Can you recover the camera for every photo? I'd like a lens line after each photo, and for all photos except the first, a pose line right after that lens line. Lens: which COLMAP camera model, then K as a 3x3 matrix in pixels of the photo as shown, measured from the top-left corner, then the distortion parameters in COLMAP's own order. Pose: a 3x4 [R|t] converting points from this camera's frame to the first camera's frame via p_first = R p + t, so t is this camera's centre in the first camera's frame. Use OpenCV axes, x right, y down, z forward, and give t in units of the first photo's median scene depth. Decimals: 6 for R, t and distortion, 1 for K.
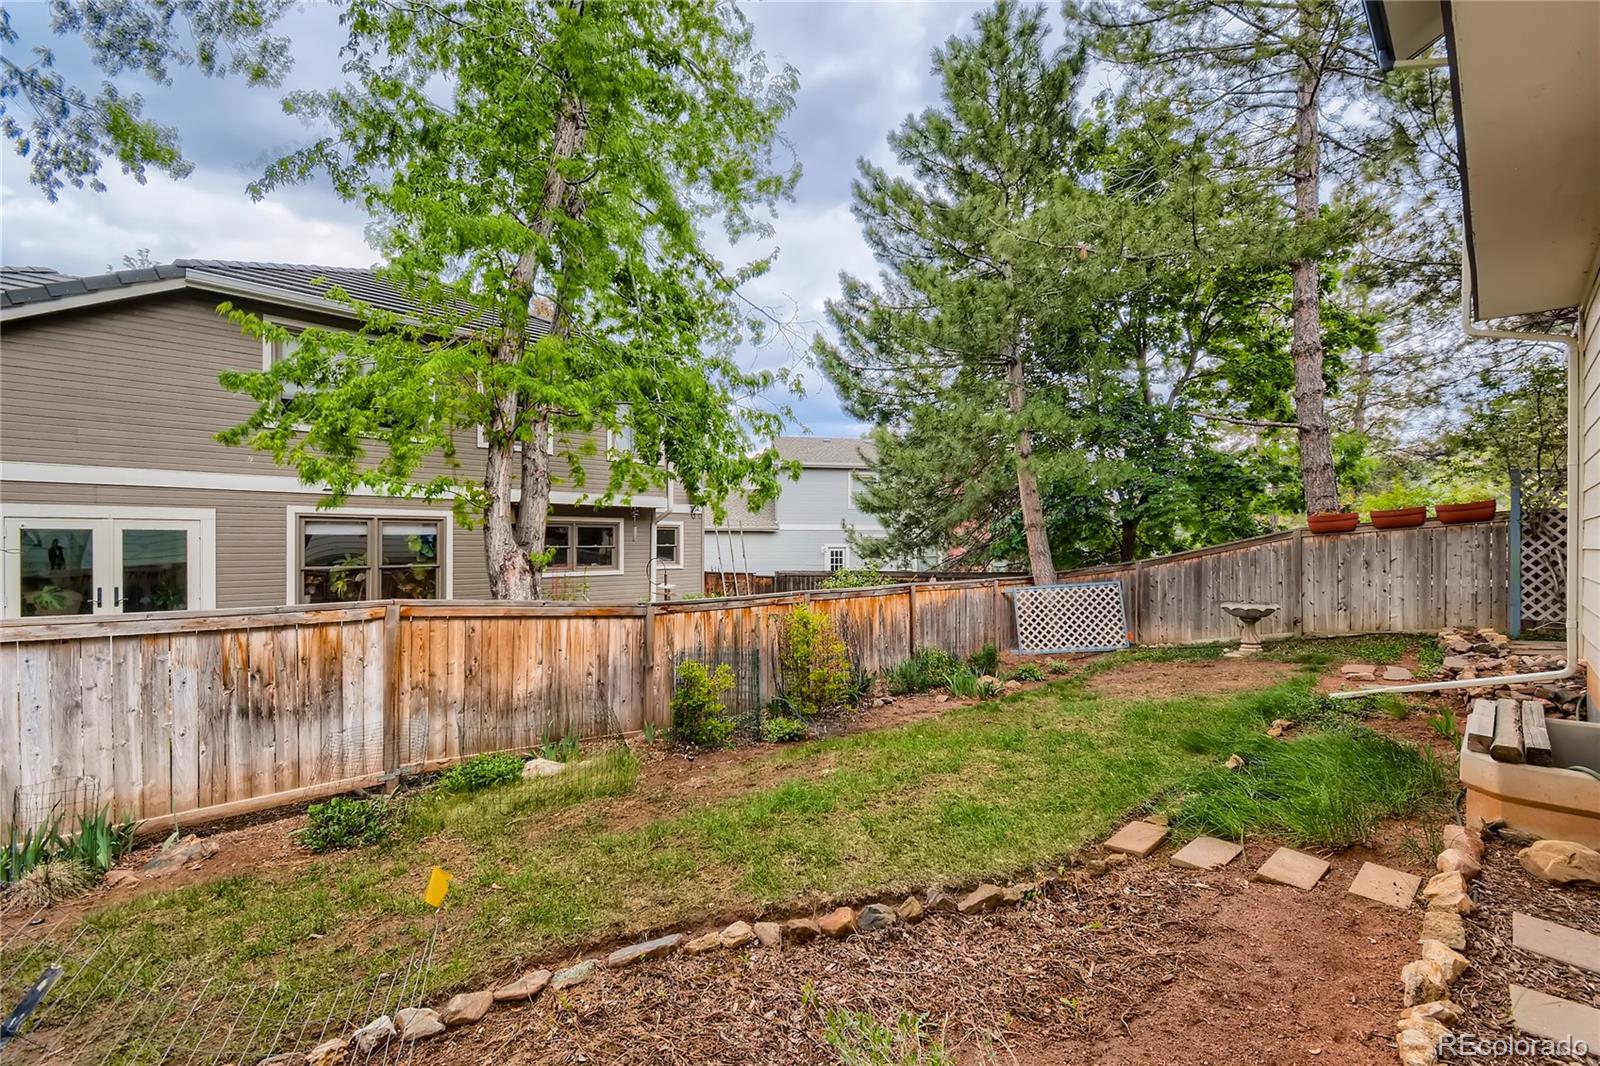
lens RADIAL K [[719.9, 0, 799.6], [0, 719.9, 541.4], [0, 0, 1]] dist [0.023670, -0.002071]
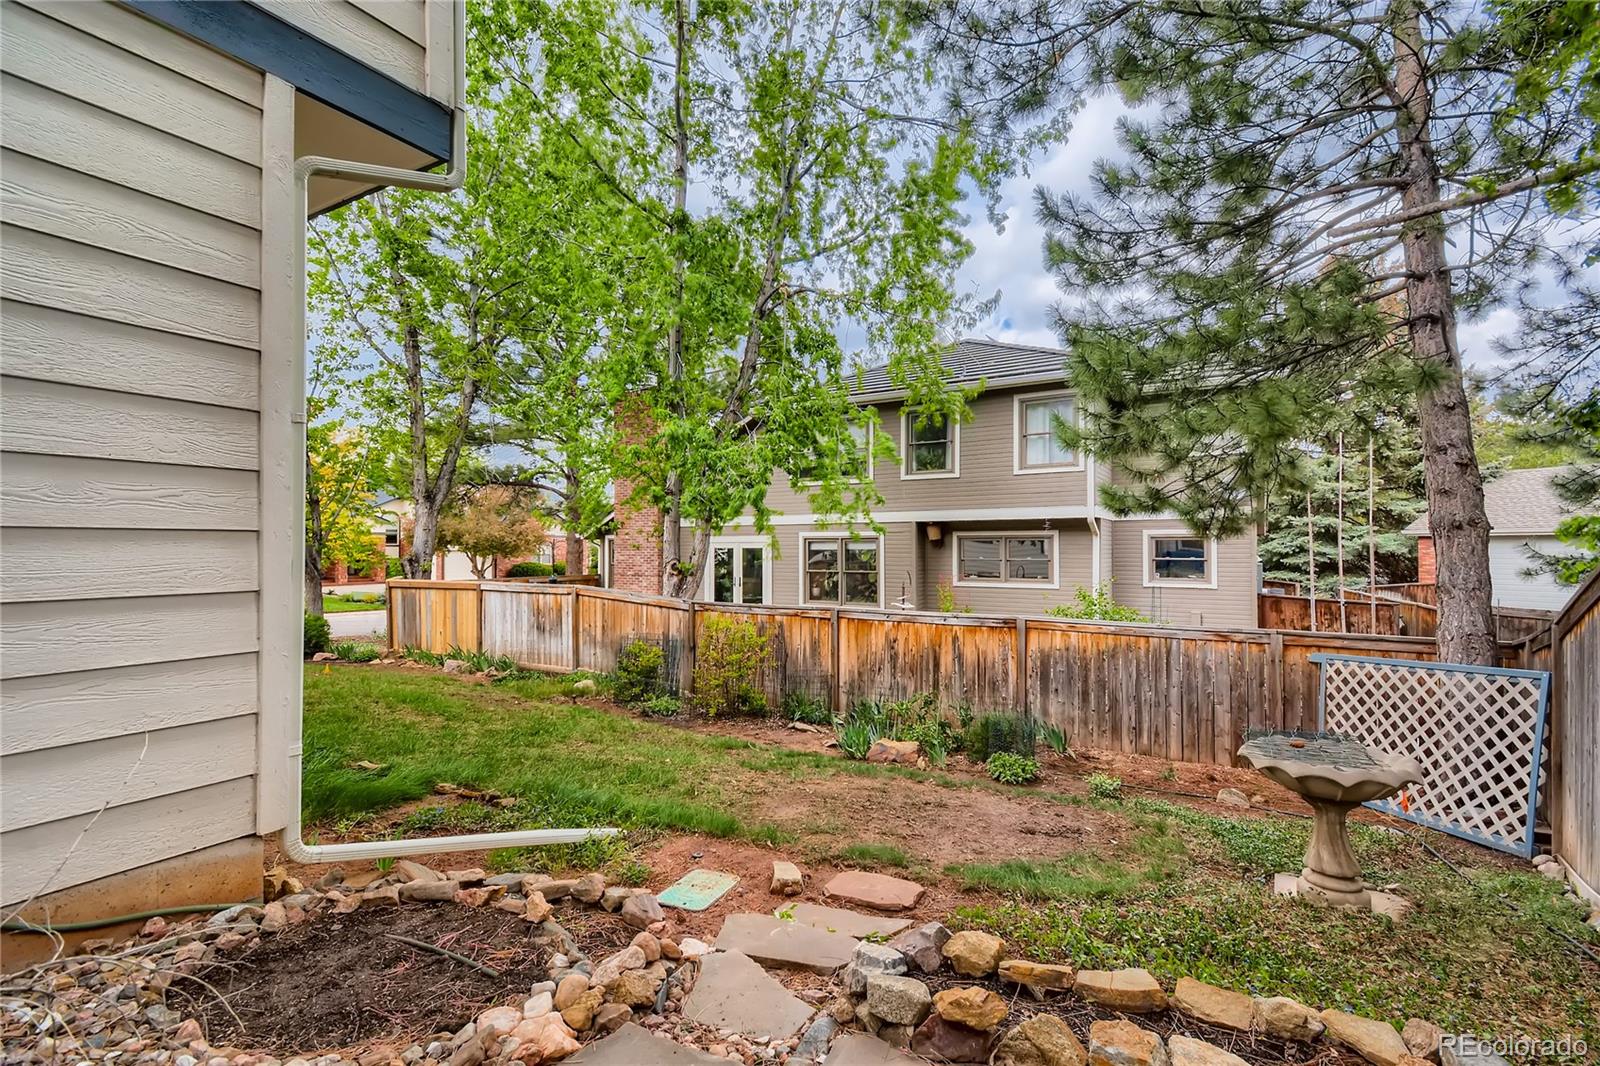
lens RADIAL K [[719.9, 0, 802.9], [0, 719.9, 541.8], [0, 0, 1]] dist [0.023670, -0.002071]
pose [[0.218407, -0.008282, -0.975823, 0.829904], [0.003266, 0.999965, -0.007756, -0.014184], [0.975852, -0.001493, 0.218426, 0.613974]]
